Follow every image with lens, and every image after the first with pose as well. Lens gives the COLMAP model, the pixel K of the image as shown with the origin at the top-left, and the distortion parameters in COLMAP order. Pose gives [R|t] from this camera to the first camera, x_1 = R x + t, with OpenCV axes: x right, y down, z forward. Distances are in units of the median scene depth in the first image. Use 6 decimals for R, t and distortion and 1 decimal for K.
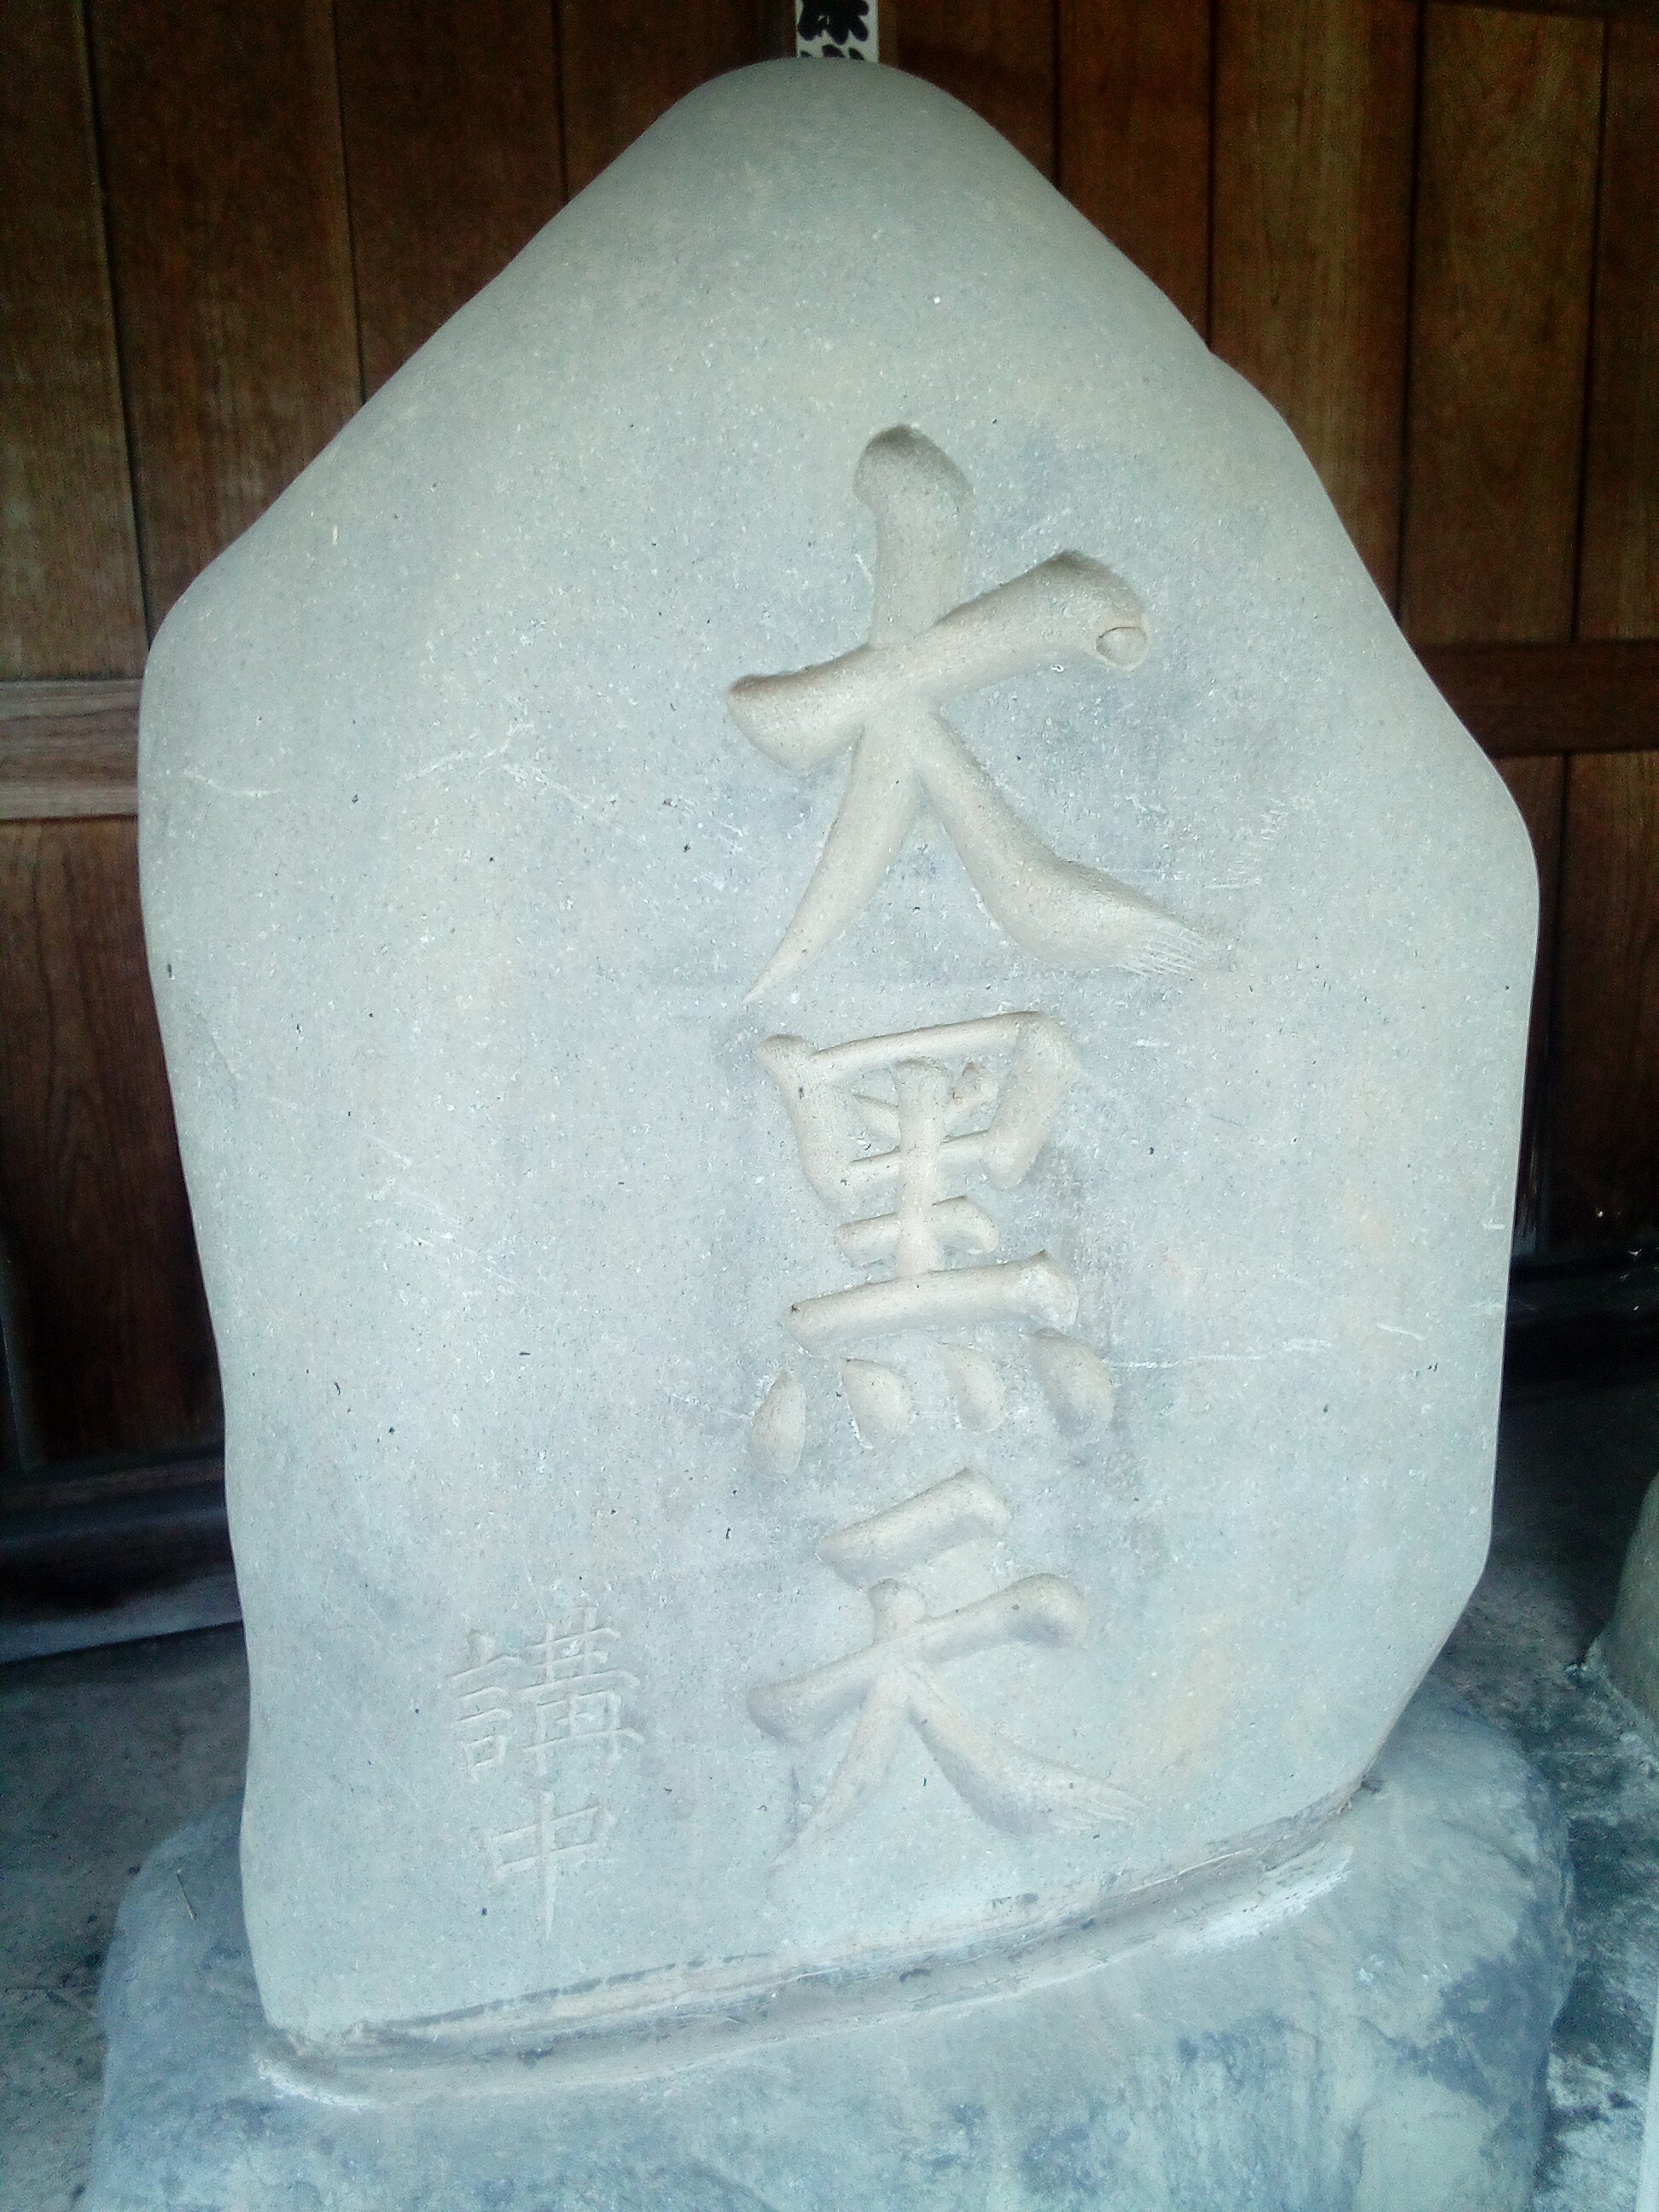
lens RADIAL K [[1803.3, 0, 833.9], [0, 1803.3, 1105.4], [0, 0, 1]] dist [0.066453, -0.099367]
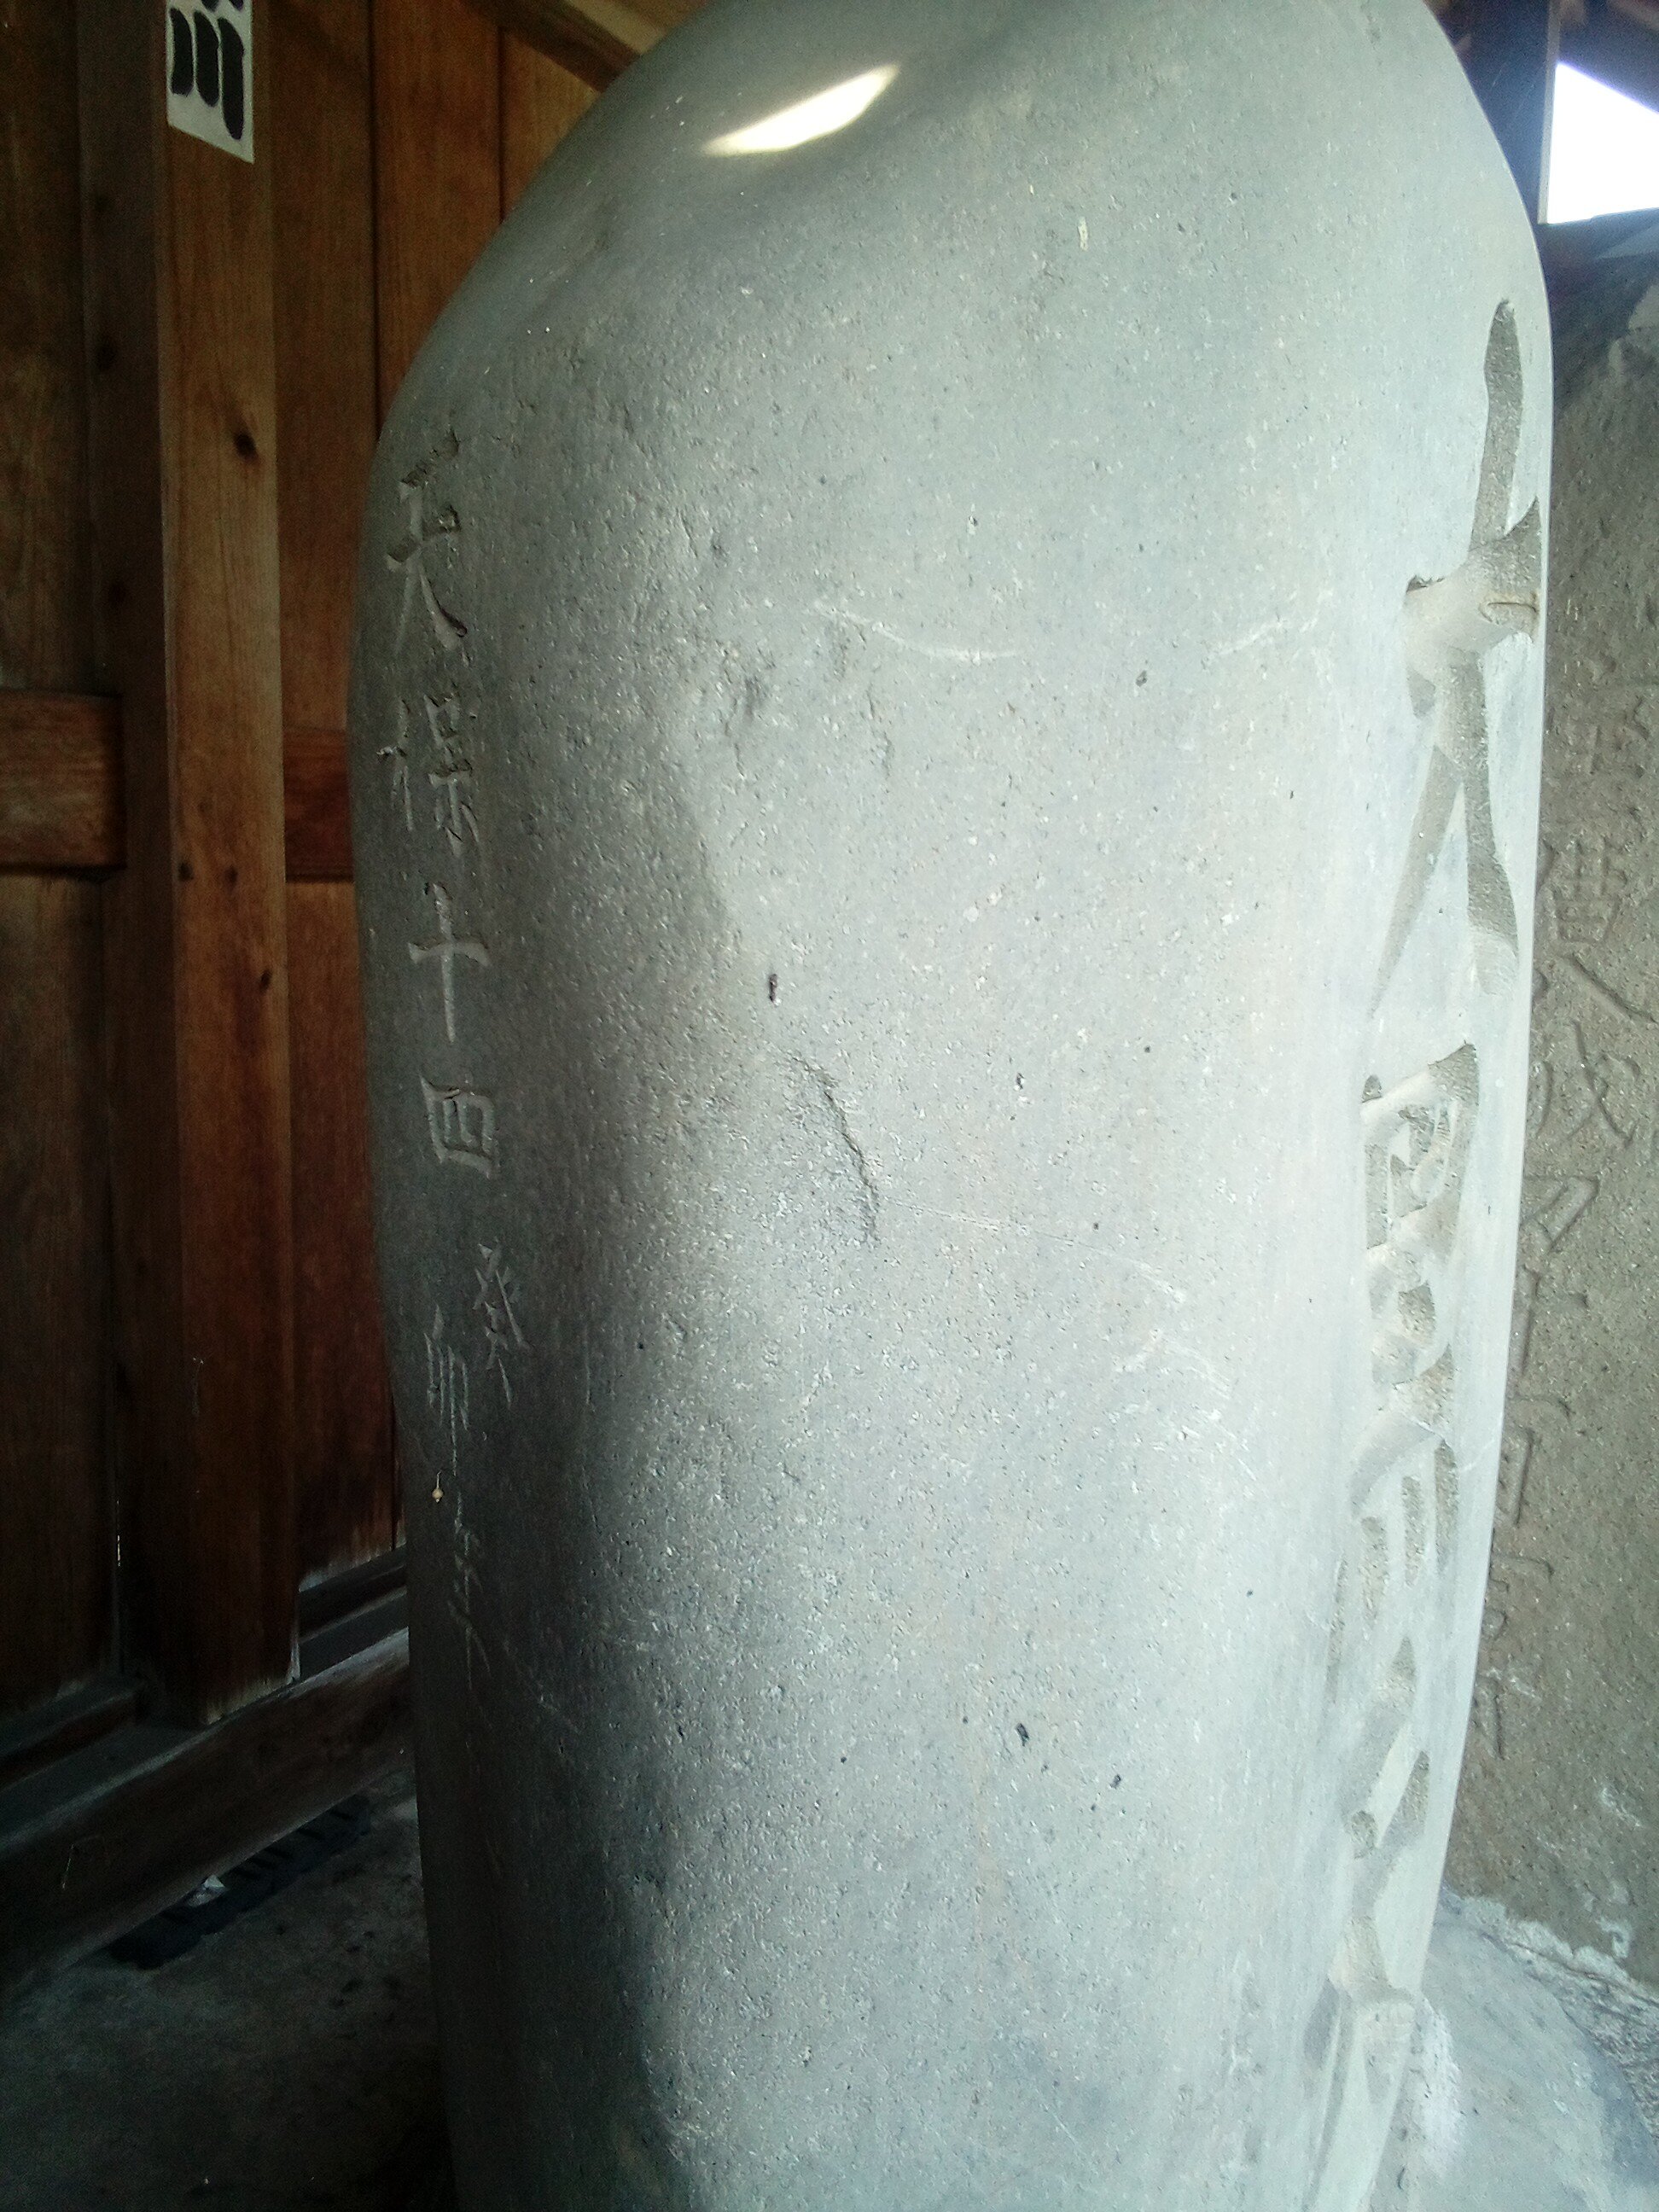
lens RADIAL K [[1803.3, 0, 815.8], [0, 1803.3, 1096.8], [0, 0, 1]] dist [0.066453, -0.099367]
pose [[0.734187, -0.041135, 0.677700, -0.709003], [0.114704, 0.991330, -0.064093, -0.009358], [-0.669187, 0.124791, 0.732540, 0.628385]]
